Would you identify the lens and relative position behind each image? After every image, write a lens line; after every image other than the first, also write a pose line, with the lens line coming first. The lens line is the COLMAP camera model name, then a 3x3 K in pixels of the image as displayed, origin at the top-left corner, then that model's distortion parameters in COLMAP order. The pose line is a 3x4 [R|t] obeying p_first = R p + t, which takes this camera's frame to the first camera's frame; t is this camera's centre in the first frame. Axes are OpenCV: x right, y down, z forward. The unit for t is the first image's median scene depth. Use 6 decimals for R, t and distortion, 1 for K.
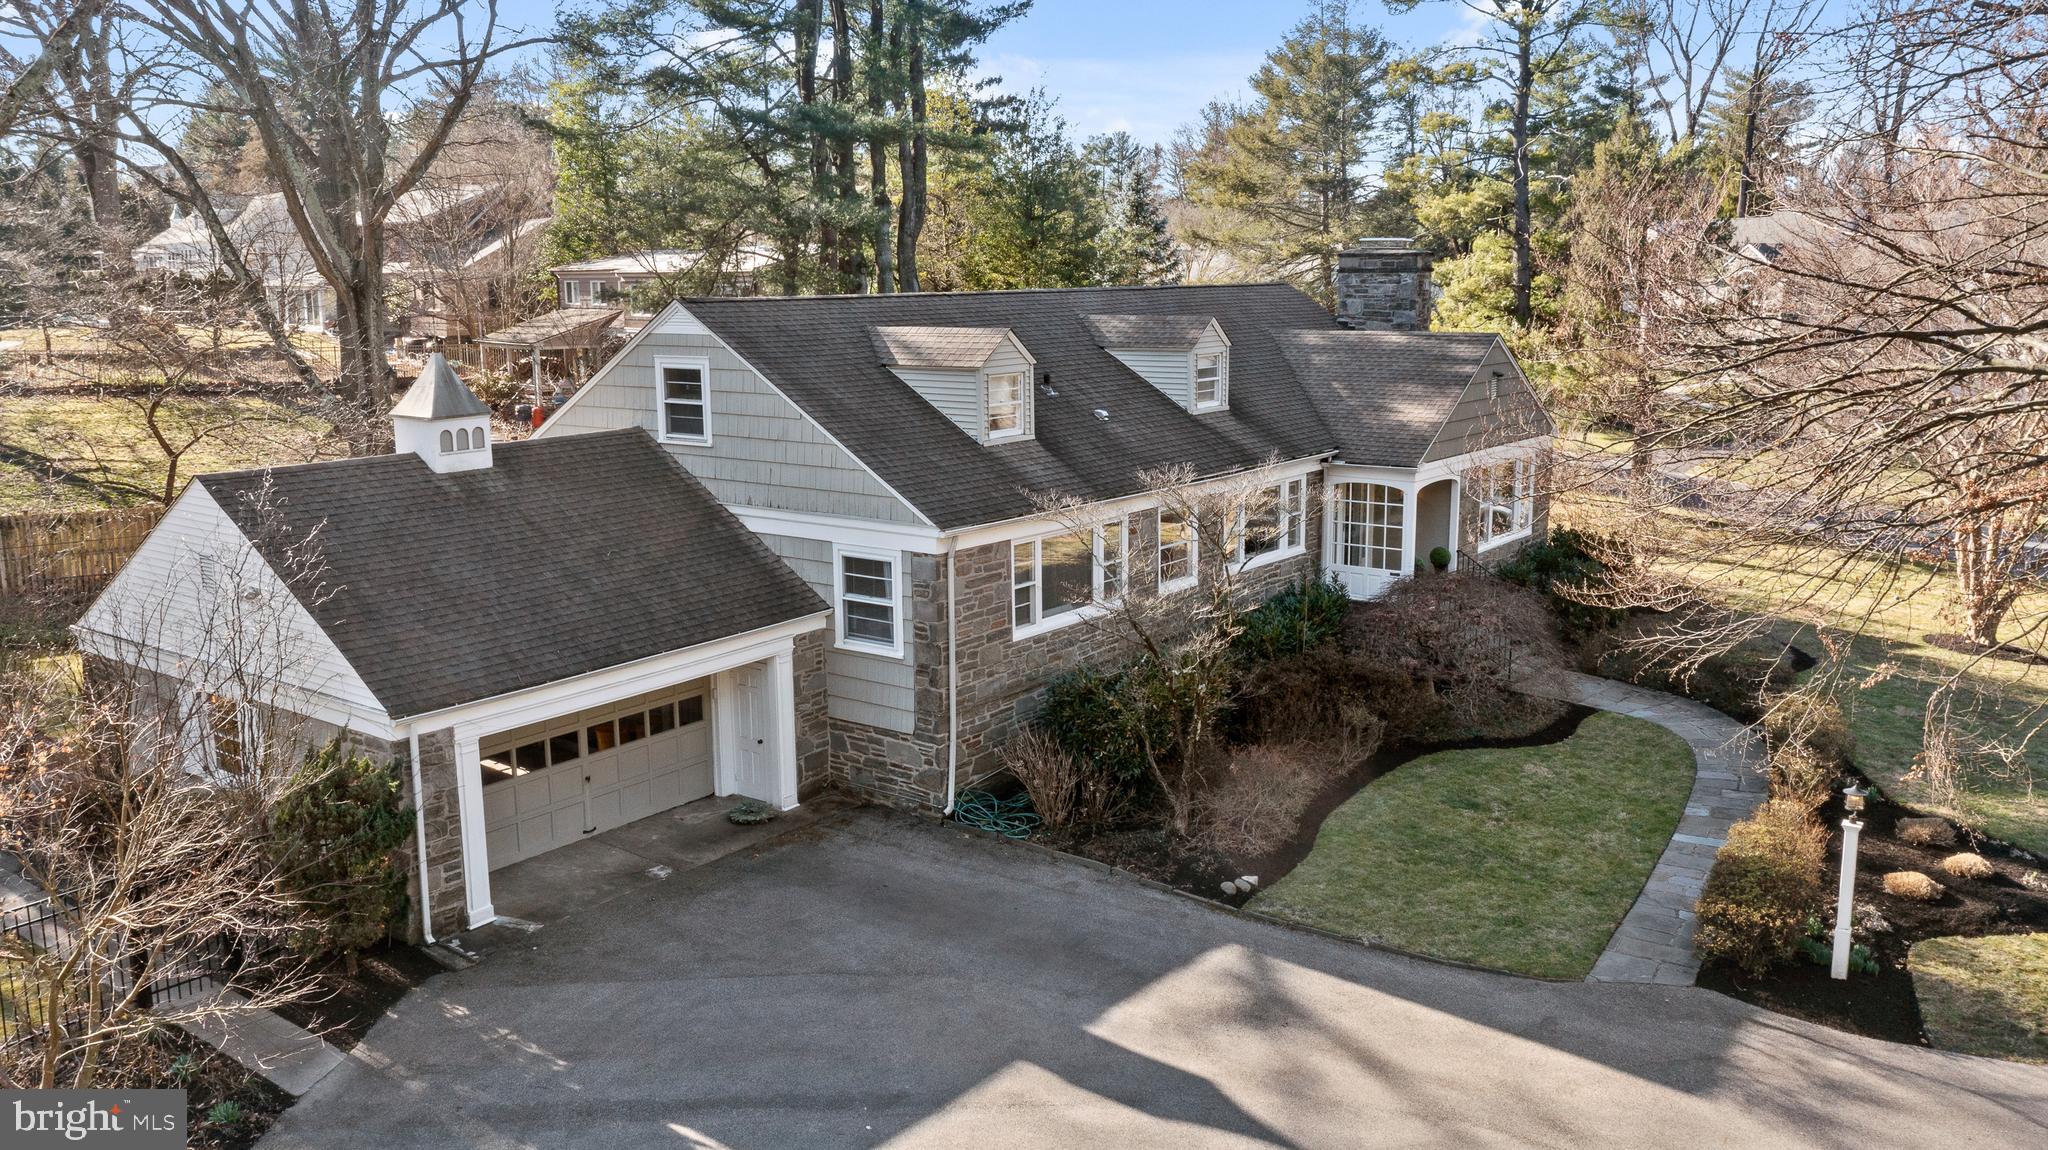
lens RADIAL K [[1654.5, 0, 1016.6], [0, 1654.5, 563.8], [0, 0, 1]] dist [-0.010402, 0.004320]
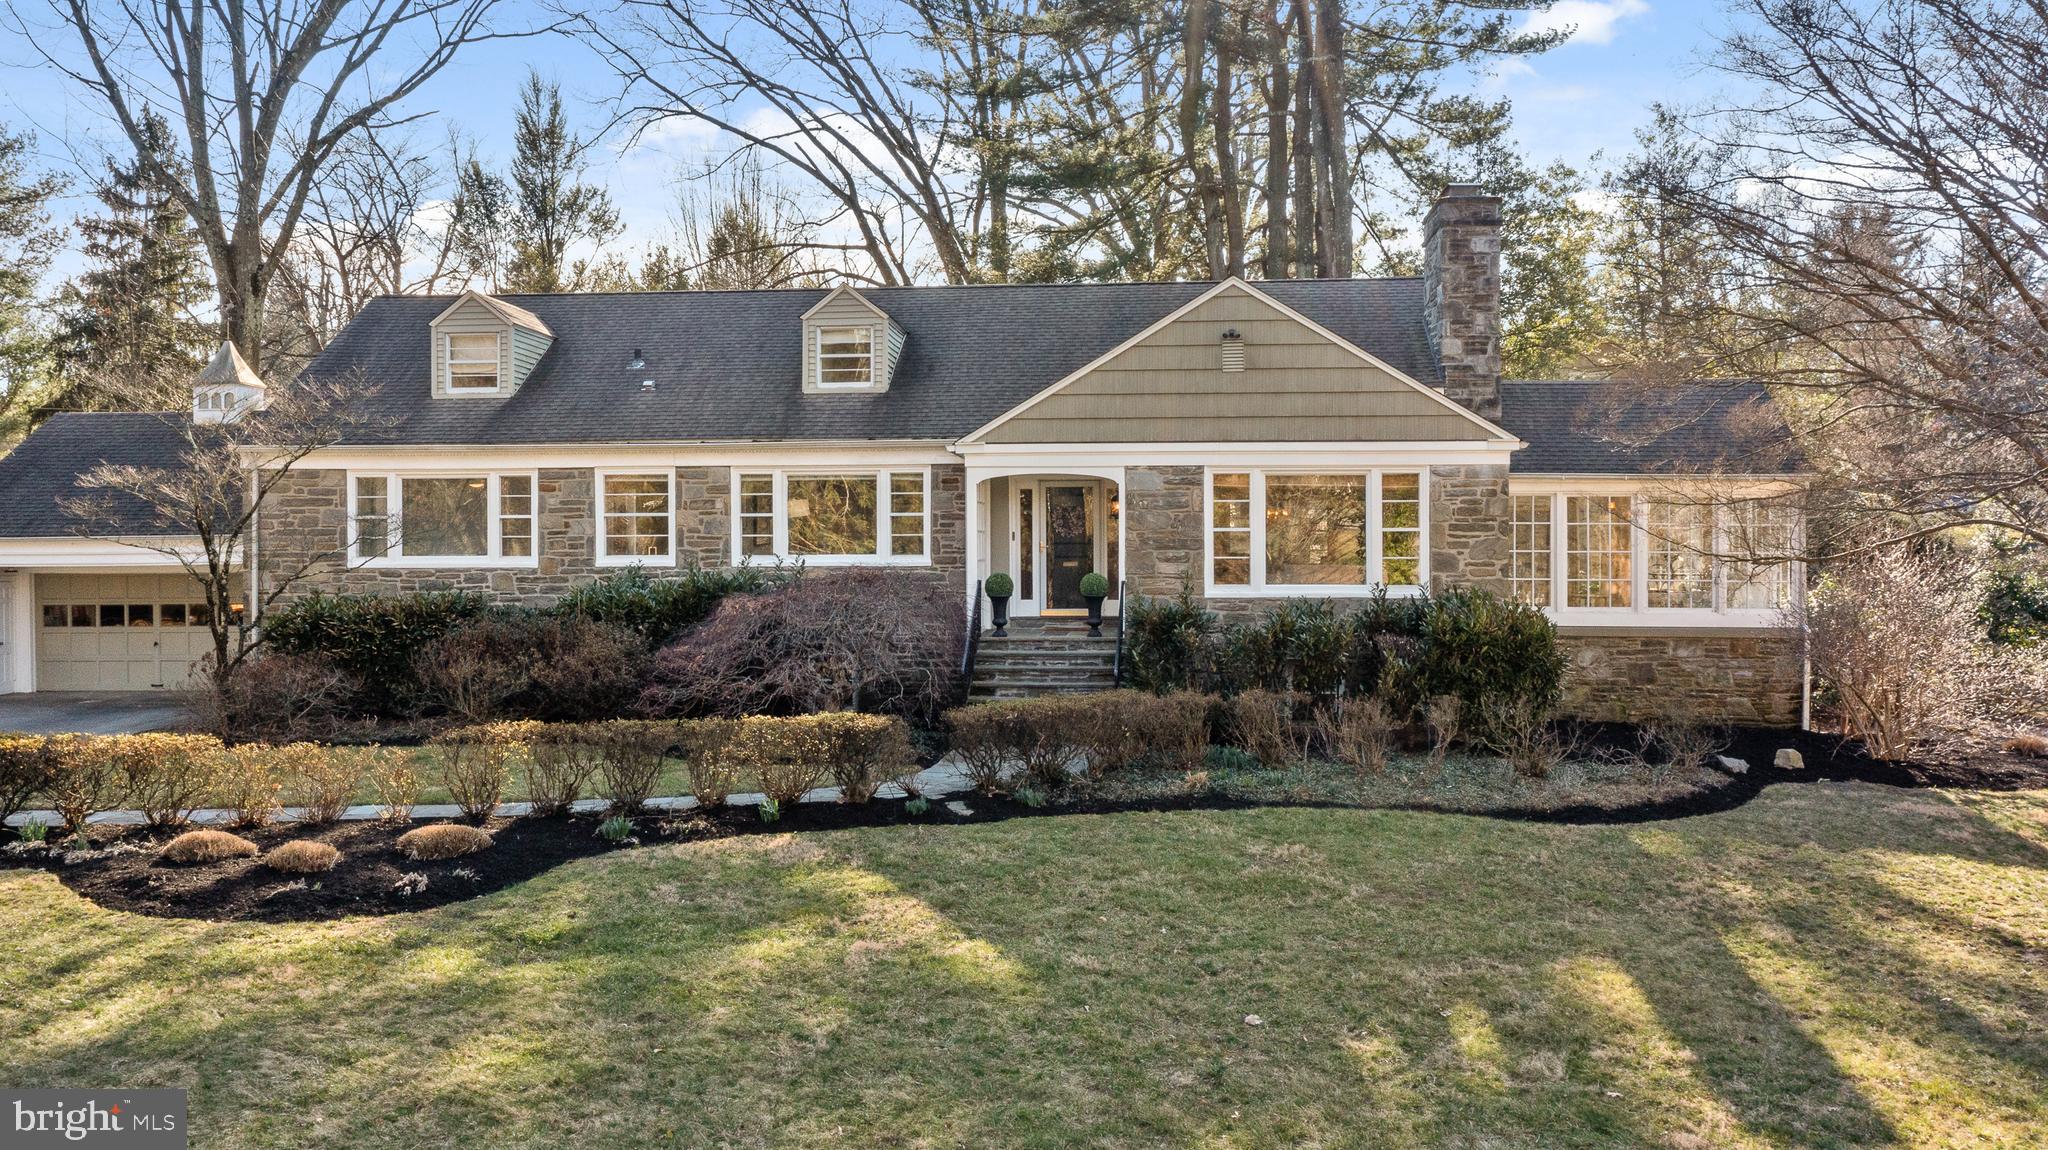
lens RADIAL K [[1808.9, 0, 1019.9], [0, 1808.9, 570.5], [0, 0, 1]] dist [-0.007756, -0.003756]
pose [[0.522475, 0.018070, -0.852463, 1.226062], [-0.150974, 0.985939, -0.071633, 0.067599], [0.839182, 0.166126, 0.517856, 0.771689]]
